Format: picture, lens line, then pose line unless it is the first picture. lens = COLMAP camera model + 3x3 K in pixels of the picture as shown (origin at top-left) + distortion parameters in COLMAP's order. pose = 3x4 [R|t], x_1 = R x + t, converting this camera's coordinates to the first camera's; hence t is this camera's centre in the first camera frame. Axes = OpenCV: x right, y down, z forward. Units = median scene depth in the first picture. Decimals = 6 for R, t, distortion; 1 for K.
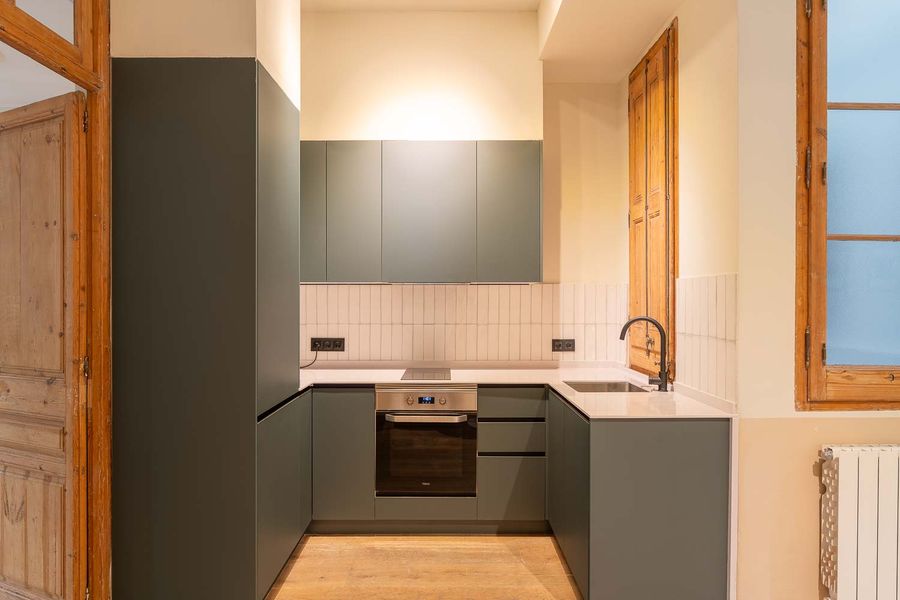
lens RADIAL K [[503.6, 0, 450.0], [0, 503.6, 301.4], [0, 0, 1]] dist [-0.006859, 0.002673]
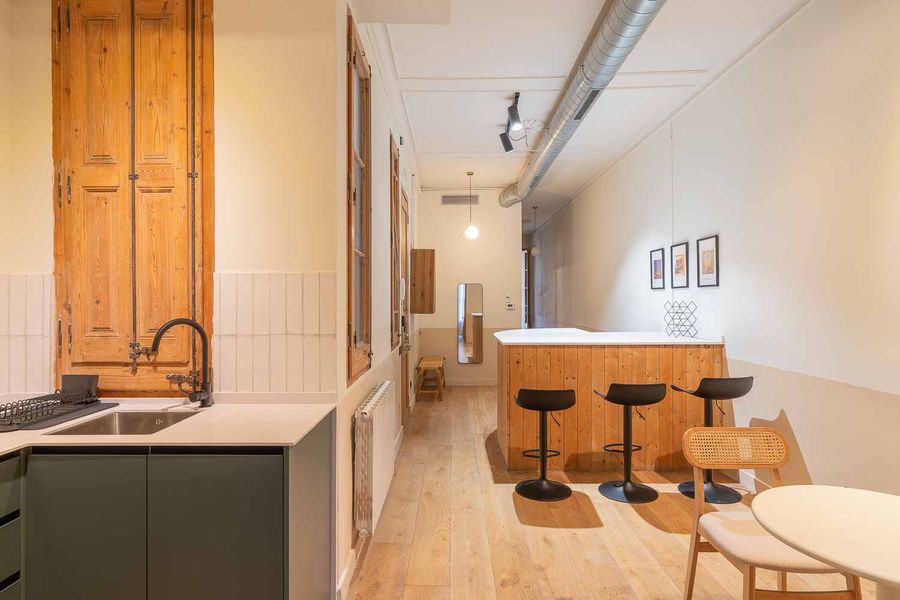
lens RADIAL K [[503.6, 0, 449.6], [0, 503.6, 300.0], [0, 0, 1]] dist [-0.006859, 0.002673]
pose [[0.008290, 0.010437, 0.999911, -0.395033], [0.007601, 0.999916, -0.010500, 0.012108], [-0.999937, 0.007687, 0.008210, 0.574438]]
